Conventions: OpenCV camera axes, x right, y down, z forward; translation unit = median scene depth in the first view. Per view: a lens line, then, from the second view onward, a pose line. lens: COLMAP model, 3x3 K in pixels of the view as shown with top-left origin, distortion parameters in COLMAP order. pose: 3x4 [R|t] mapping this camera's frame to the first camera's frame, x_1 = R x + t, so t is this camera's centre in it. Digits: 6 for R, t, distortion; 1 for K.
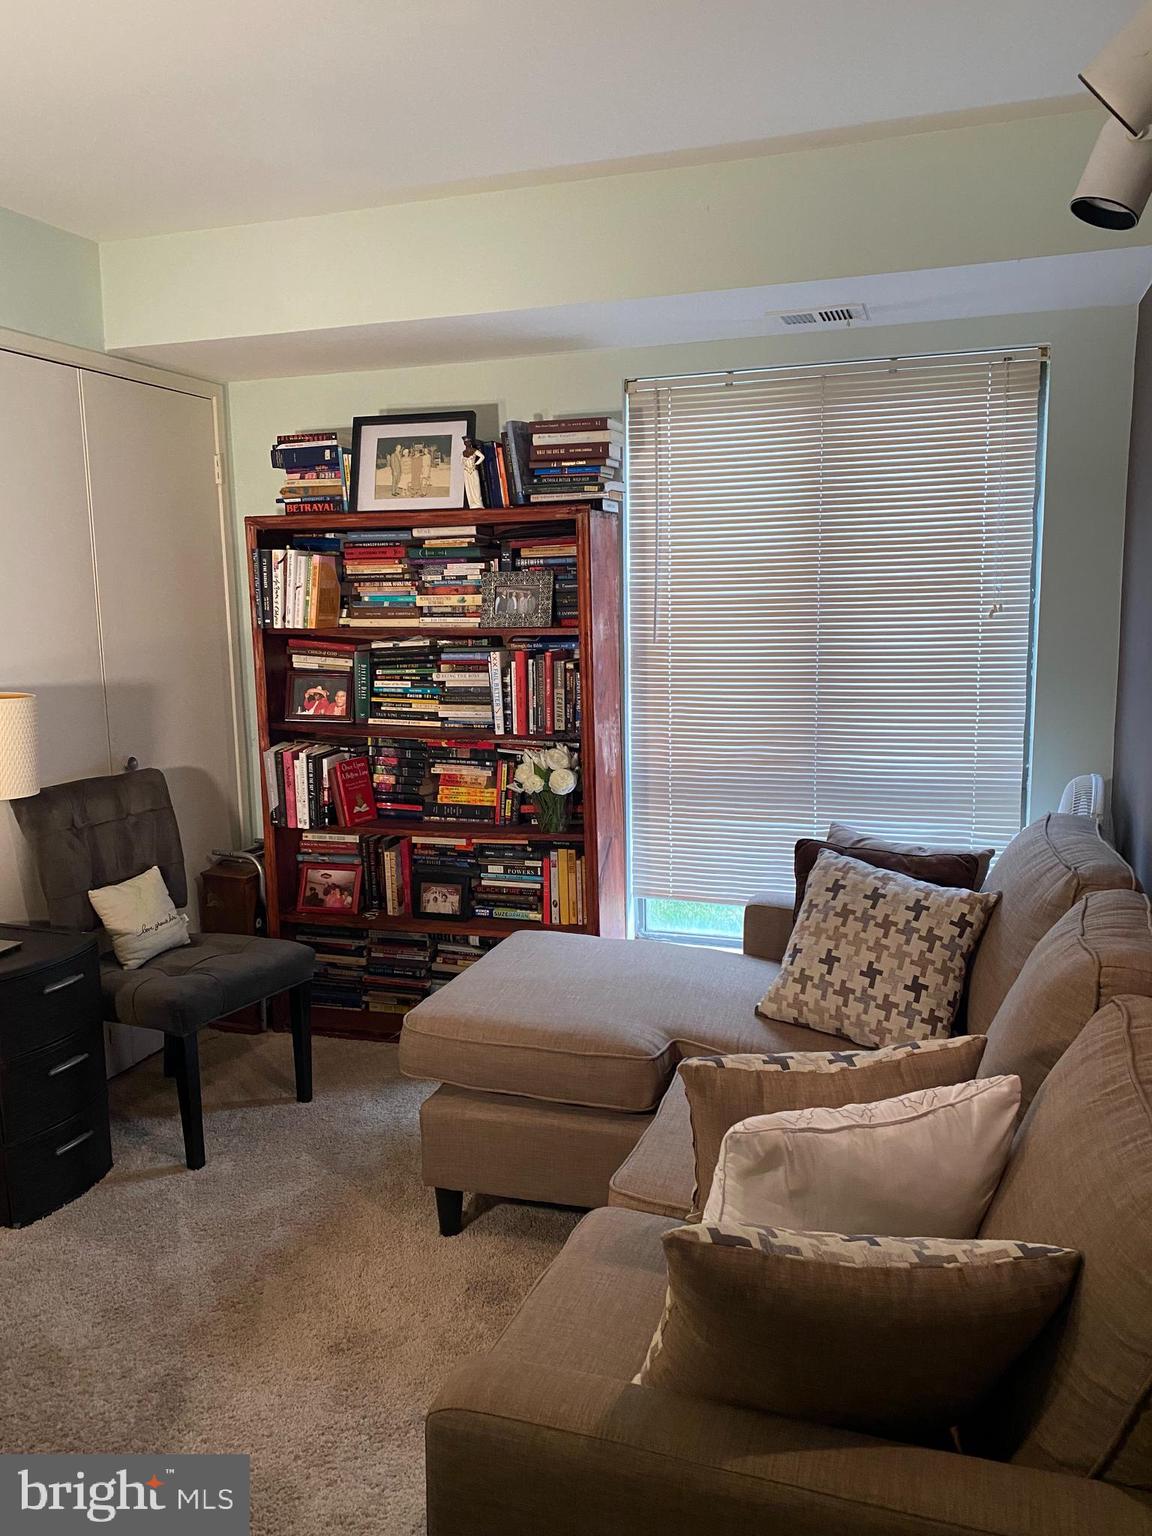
lens RADIAL K [[1146.9, 0, 576.0], [0, 1146.9, 768.0], [0, 0, 1]] dist [0.229172, -0.000755]
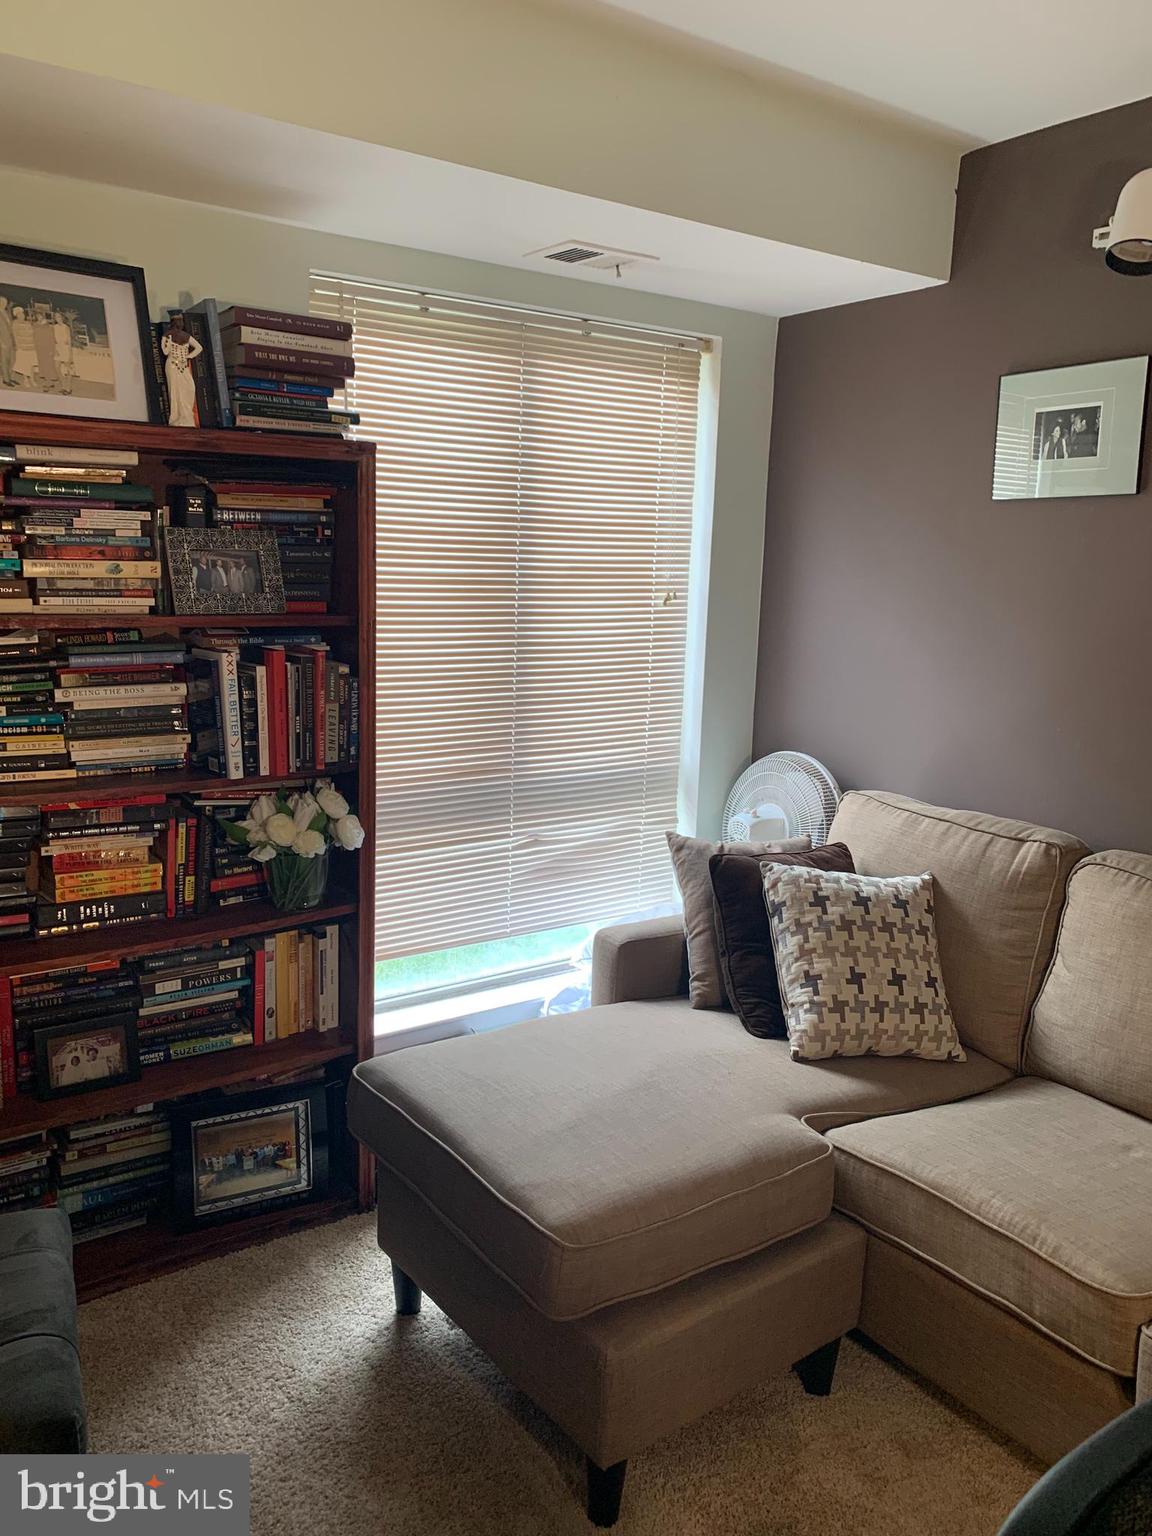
lens RADIAL K [[1186.8, 0, 576.0], [0, 1186.8, 768.0], [0, 0, 1]] dist [0.061179, 0.003720]
pose [[0.617535, -0.107785, 0.779123, -0.455329], [0.090325, 0.993731, 0.065882, -0.059801], [-0.781340, 0.029690, 0.623399, 0.410410]]
